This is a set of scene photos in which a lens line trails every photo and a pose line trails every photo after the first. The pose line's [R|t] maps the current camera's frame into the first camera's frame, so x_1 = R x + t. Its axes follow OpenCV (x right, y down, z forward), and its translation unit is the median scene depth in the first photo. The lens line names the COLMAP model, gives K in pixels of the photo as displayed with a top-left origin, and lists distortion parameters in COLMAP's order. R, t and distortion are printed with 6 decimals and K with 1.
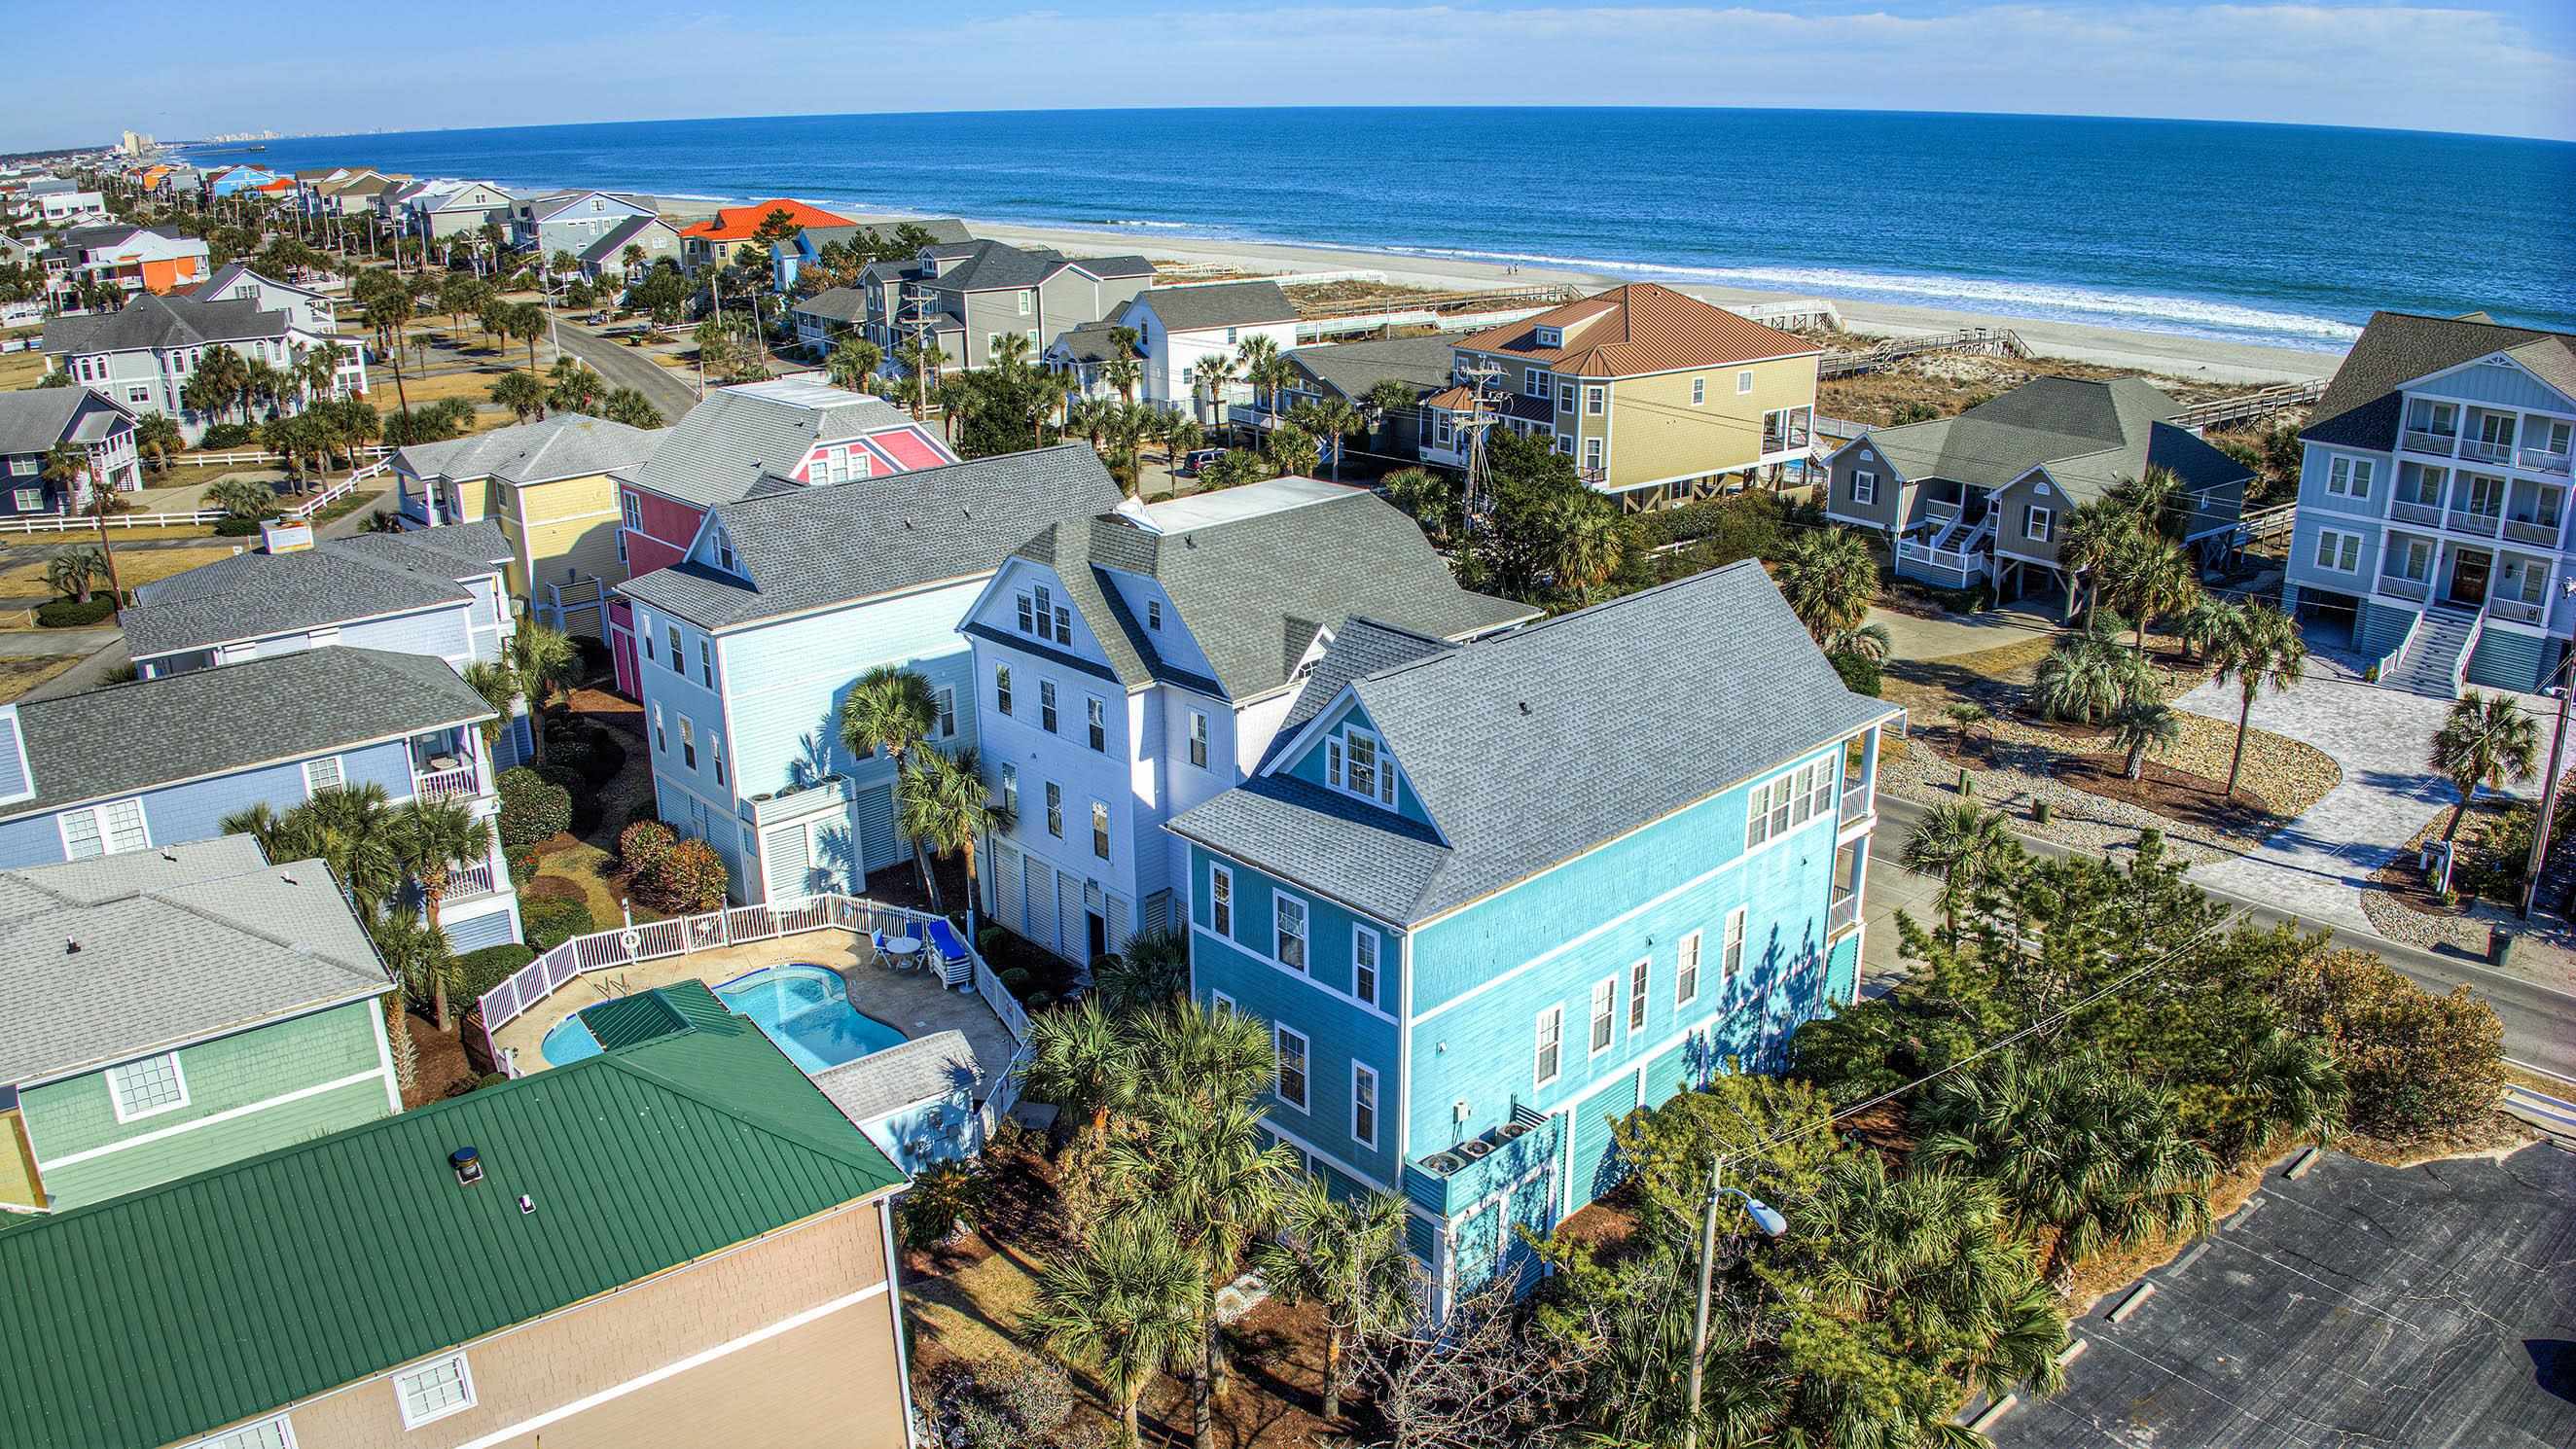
lens RADIAL K [[1827.8, 0, 1285.8], [0, 1827.8, 721.3], [0, 0, 1]] dist [-0.096331, -0.020181]
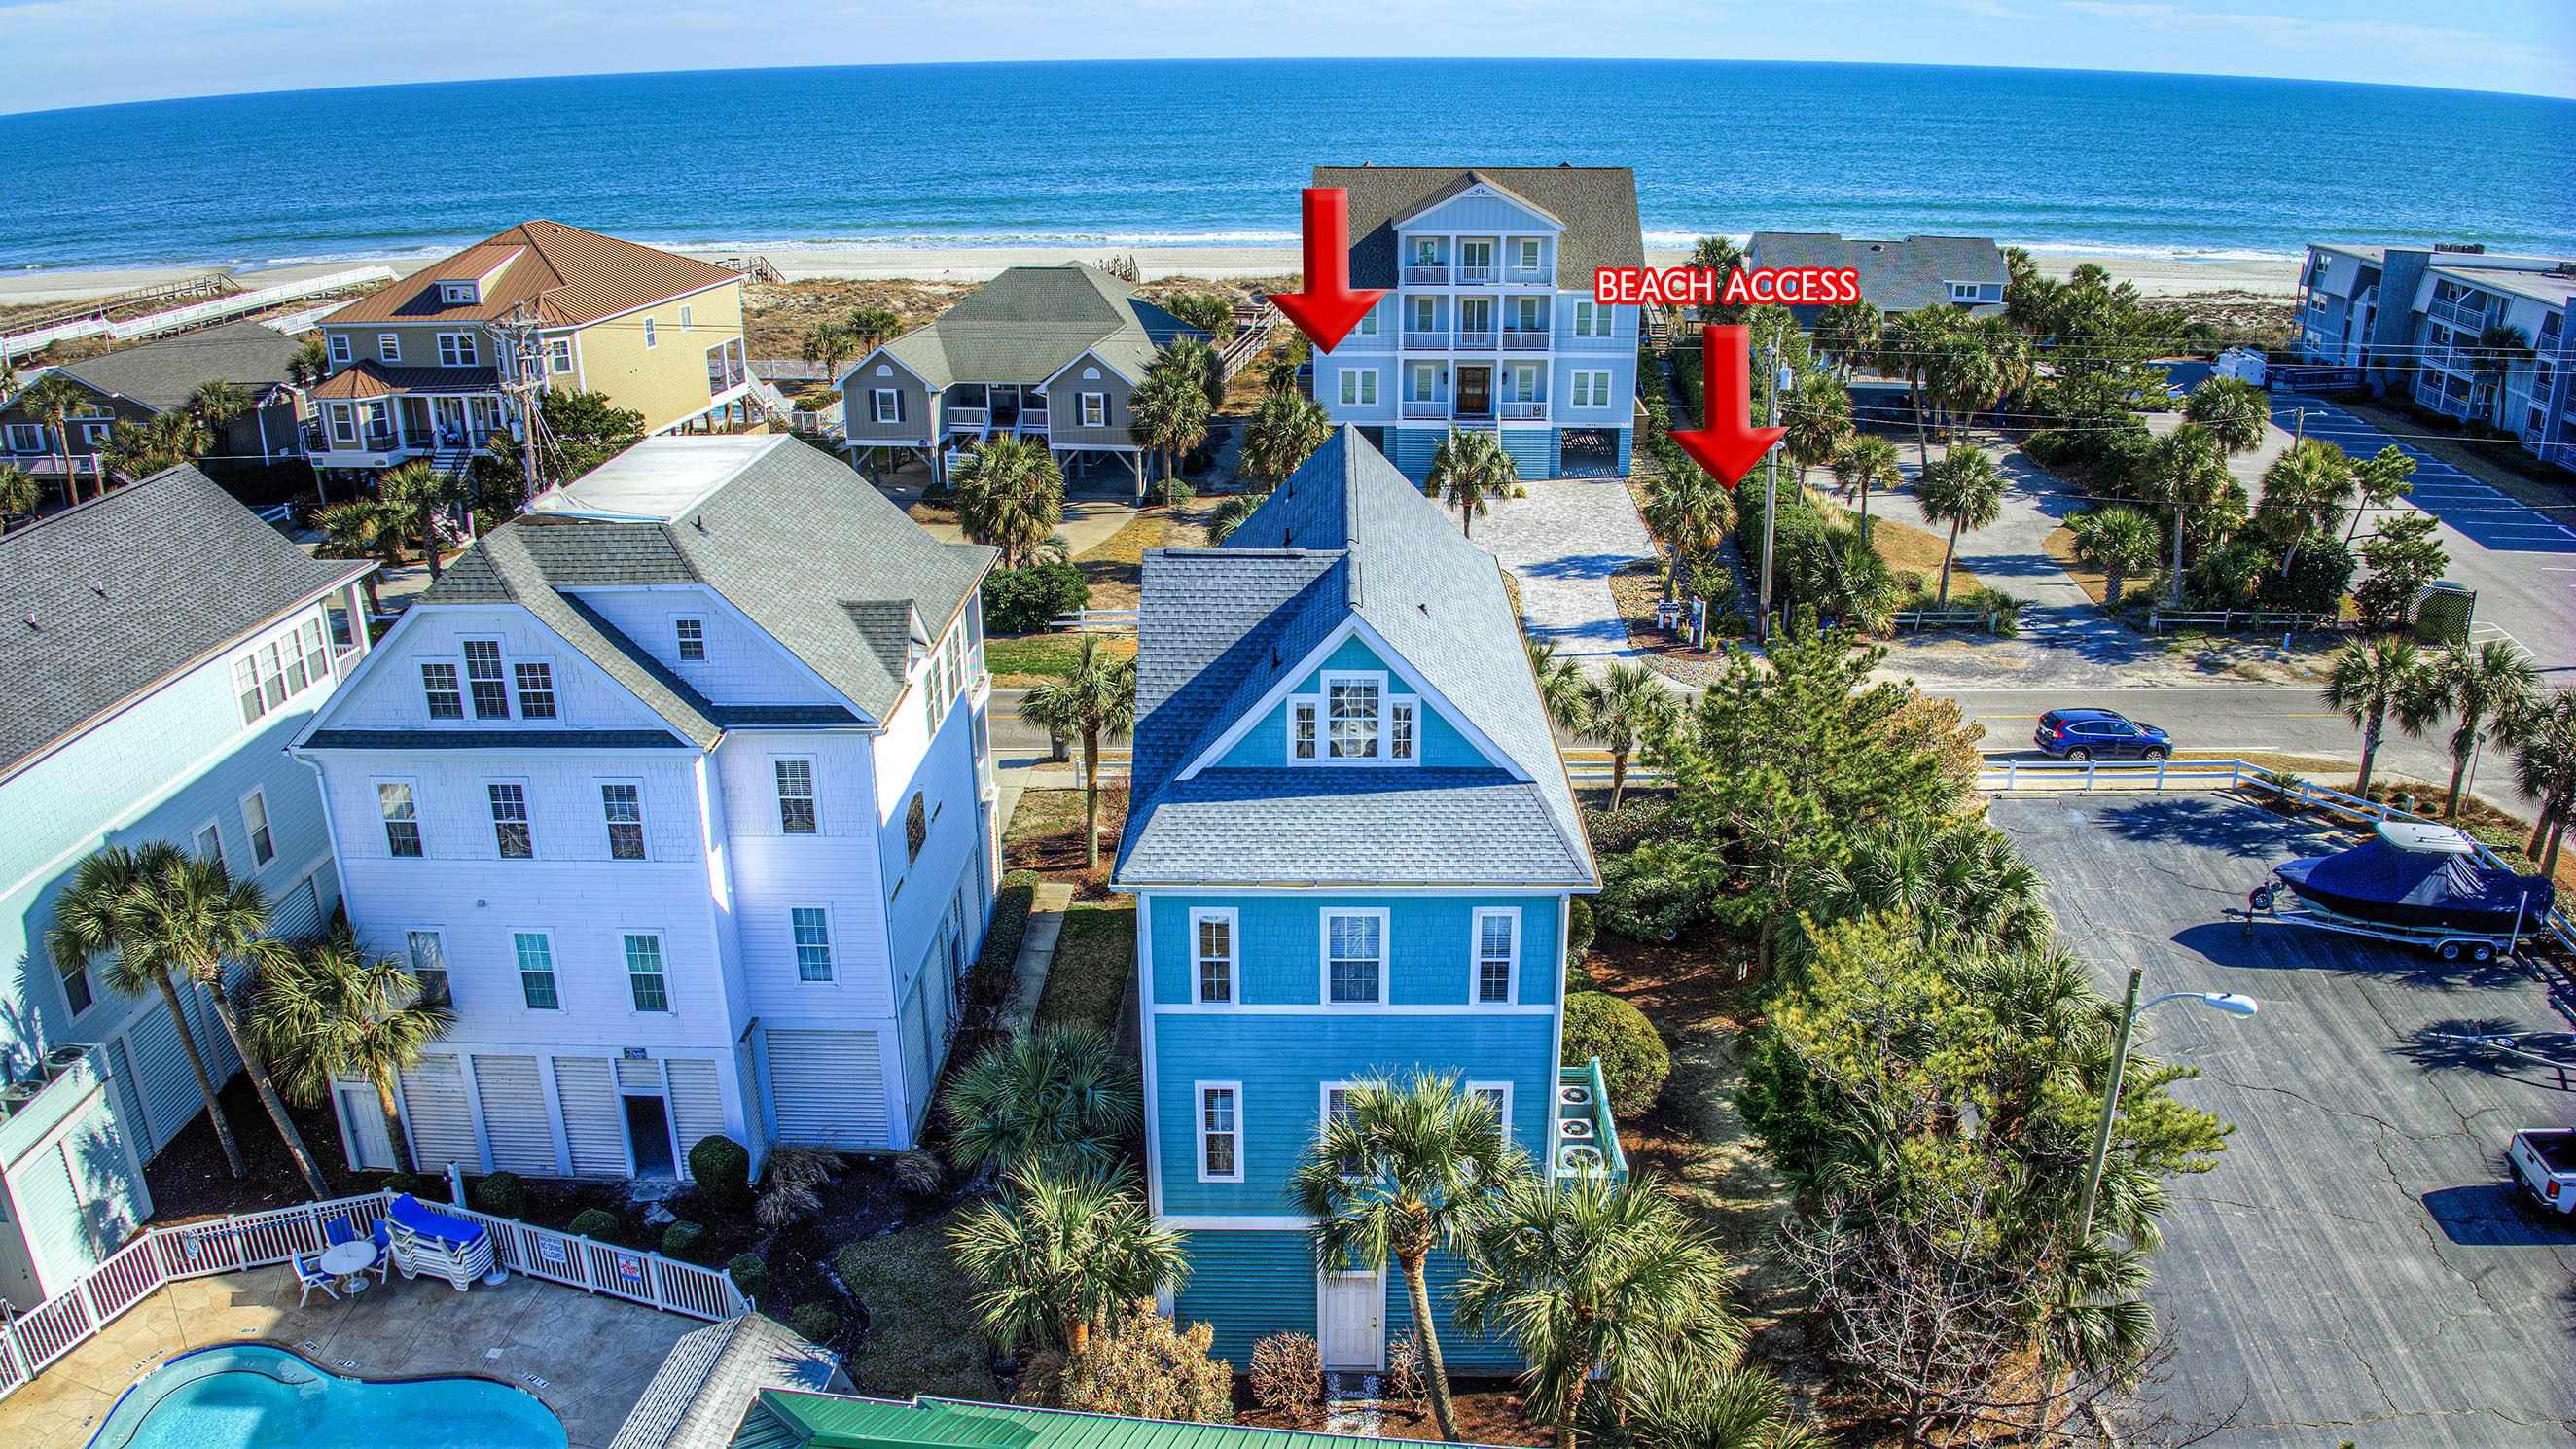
lens RADIAL K [[1827.8, 0, 1278.0], [0, 1827.8, 724.8], [0, 0, 1]] dist [-0.096331, -0.020181]
pose [[0.701577, -0.246624, 0.668555, -0.322155], [0.233862, 0.965923, 0.110908, -0.043279], [-0.673126, 0.078539, 0.735346, 0.303232]]
